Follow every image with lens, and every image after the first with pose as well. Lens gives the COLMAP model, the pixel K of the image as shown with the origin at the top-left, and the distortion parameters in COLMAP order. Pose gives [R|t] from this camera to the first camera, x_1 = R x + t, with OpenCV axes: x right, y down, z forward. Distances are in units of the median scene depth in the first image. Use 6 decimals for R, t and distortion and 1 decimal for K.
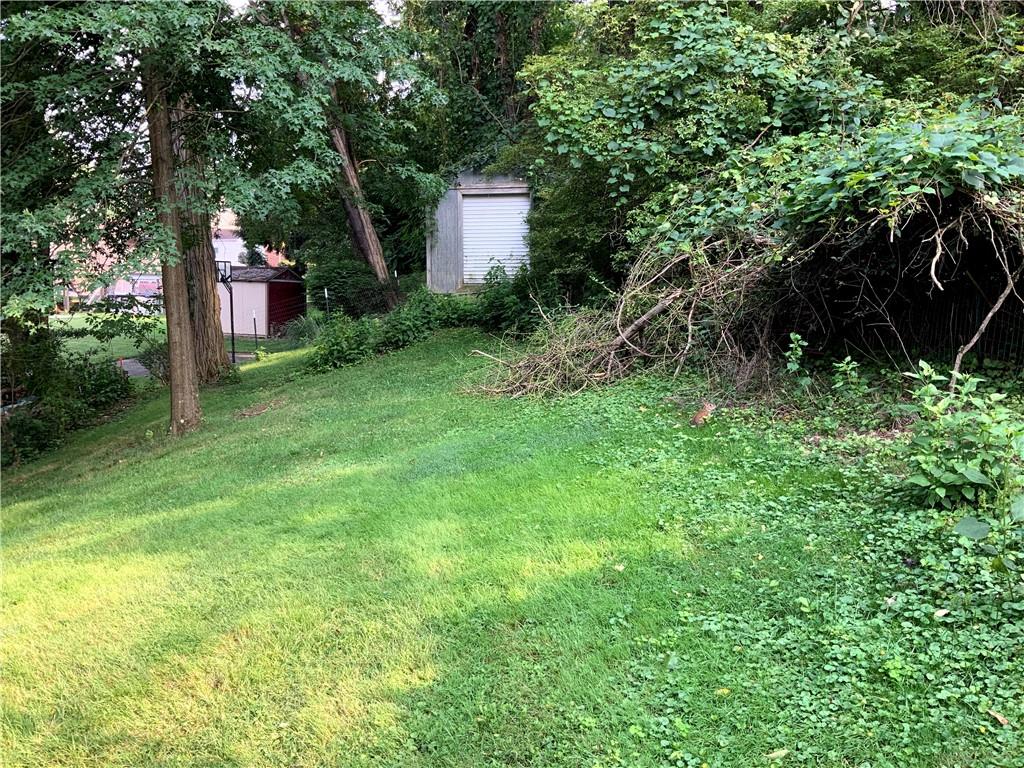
lens RADIAL K [[841.6, 0, 507.6], [0, 841.6, 385.3], [0, 0, 1]] dist [0.105833, -0.238731]
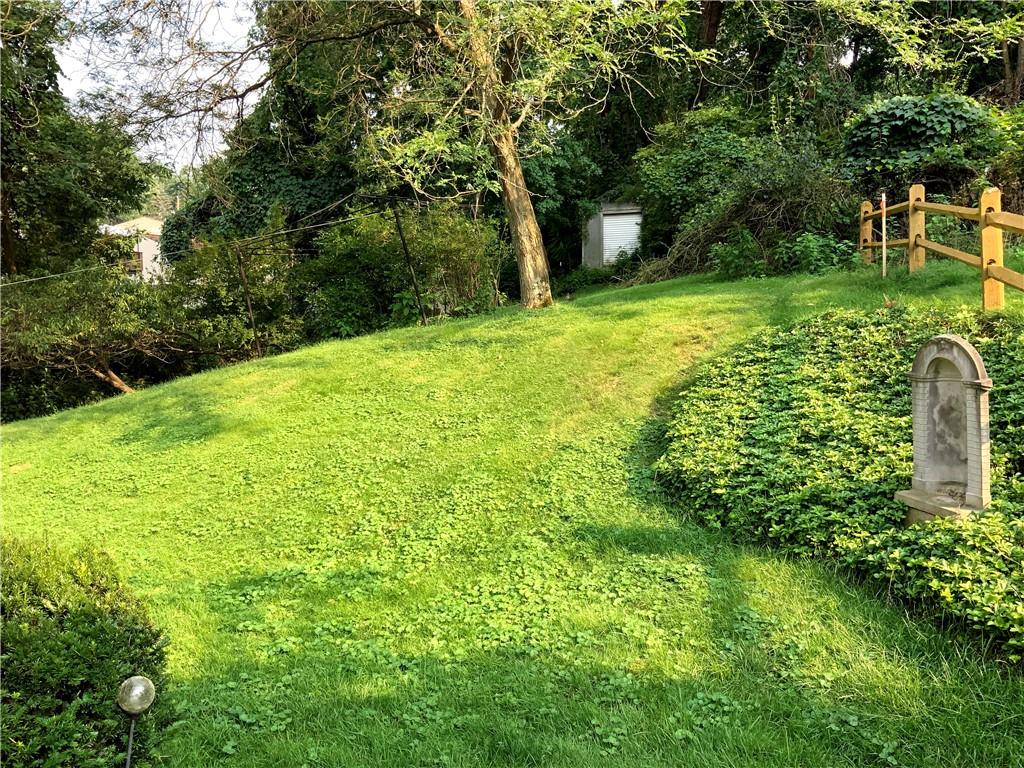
lens RADIAL K [[841.6, 0, 507.6], [0, 841.6, 385.3], [0, 0, 1]] dist [0.105833, -0.238731]
pose [[0.988769, 0.007068, -0.149288, 0.025825], [-0.011862, 0.999441, -0.031248, 0.336657], [0.148984, 0.032668, 0.988300, -1.355375]]
